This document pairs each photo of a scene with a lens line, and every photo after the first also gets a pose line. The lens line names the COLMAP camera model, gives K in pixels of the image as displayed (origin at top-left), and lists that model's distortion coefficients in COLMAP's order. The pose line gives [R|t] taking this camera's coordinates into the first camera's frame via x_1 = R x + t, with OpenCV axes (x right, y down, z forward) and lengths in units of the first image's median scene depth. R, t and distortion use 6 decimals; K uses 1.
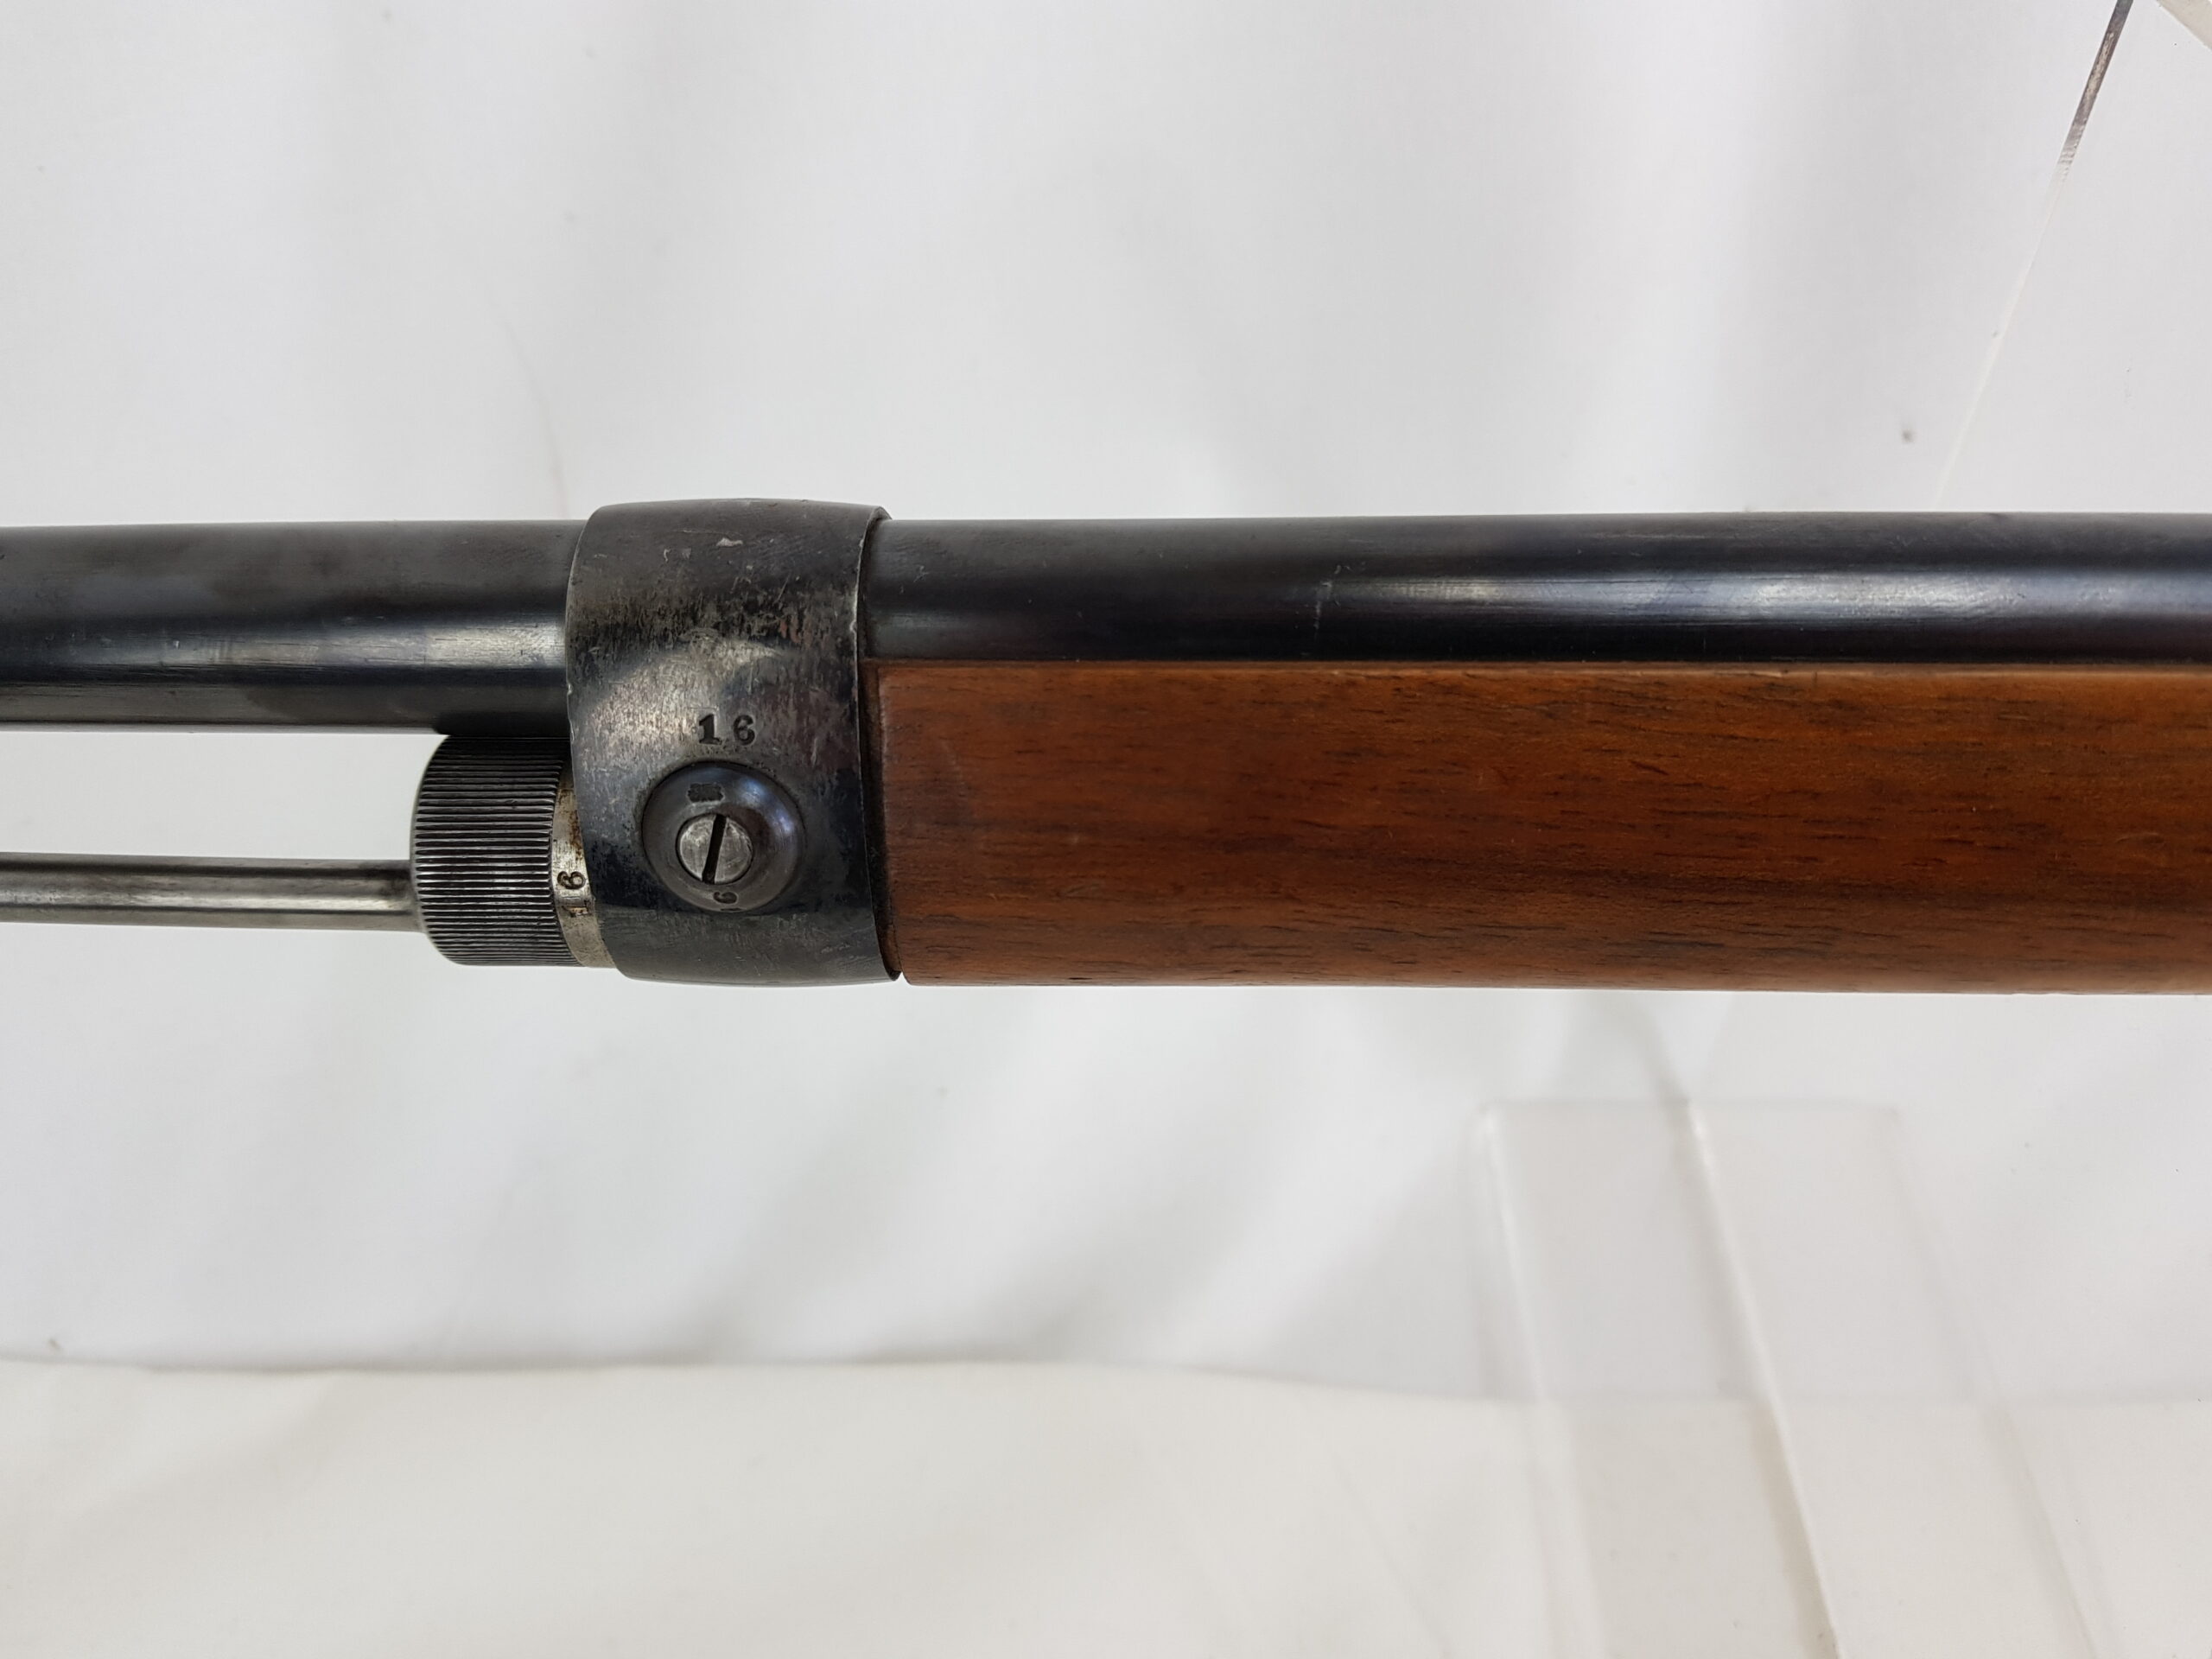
lens RADIAL K [[1683.7, 0, 1106.0], [0, 1683.7, 829.5], [0, 0, 1]] dist [0.077281, -0.000743]
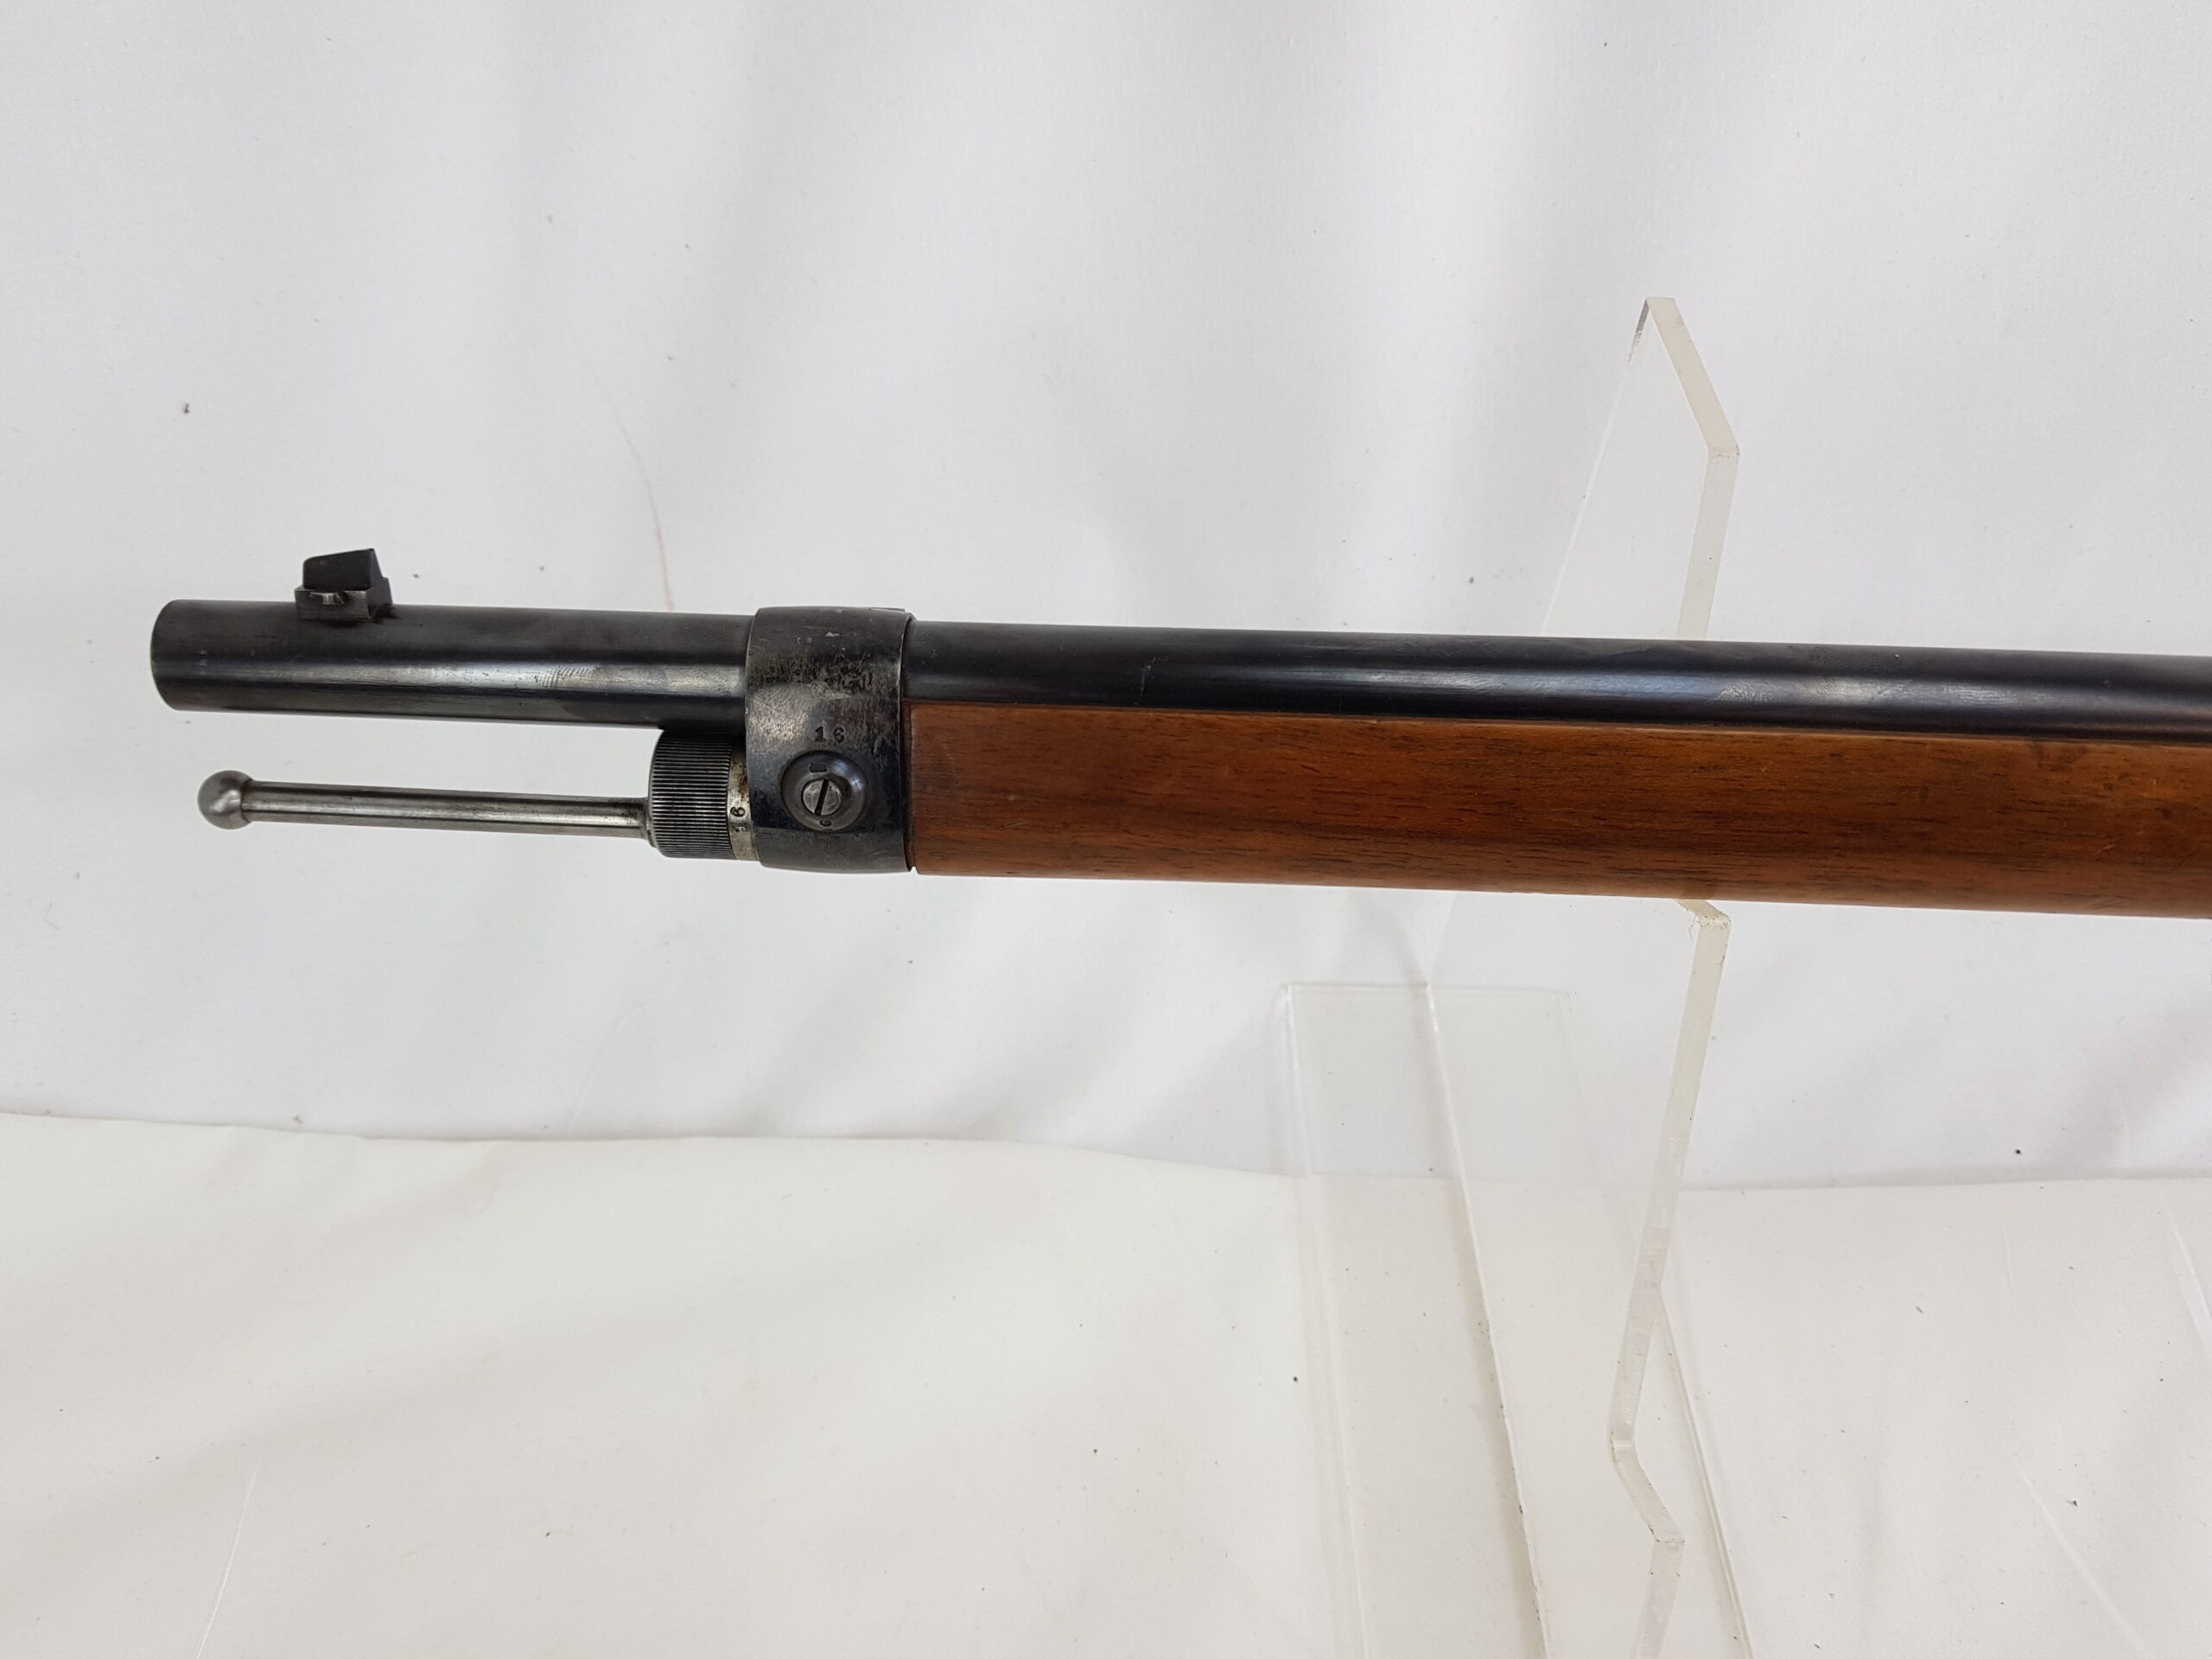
lens RADIAL K [[1666.0, 0, 1106.0], [0, 1666.0, 829.5], [0, 0, 1]] dist [-0.010511, -0.062854]
pose [[0.998427, 0.025401, 0.049986, -0.005621], [-0.027020, 0.999123, 0.031985, -0.020043], [-0.049130, -0.033285, 0.998238, -0.848073]]
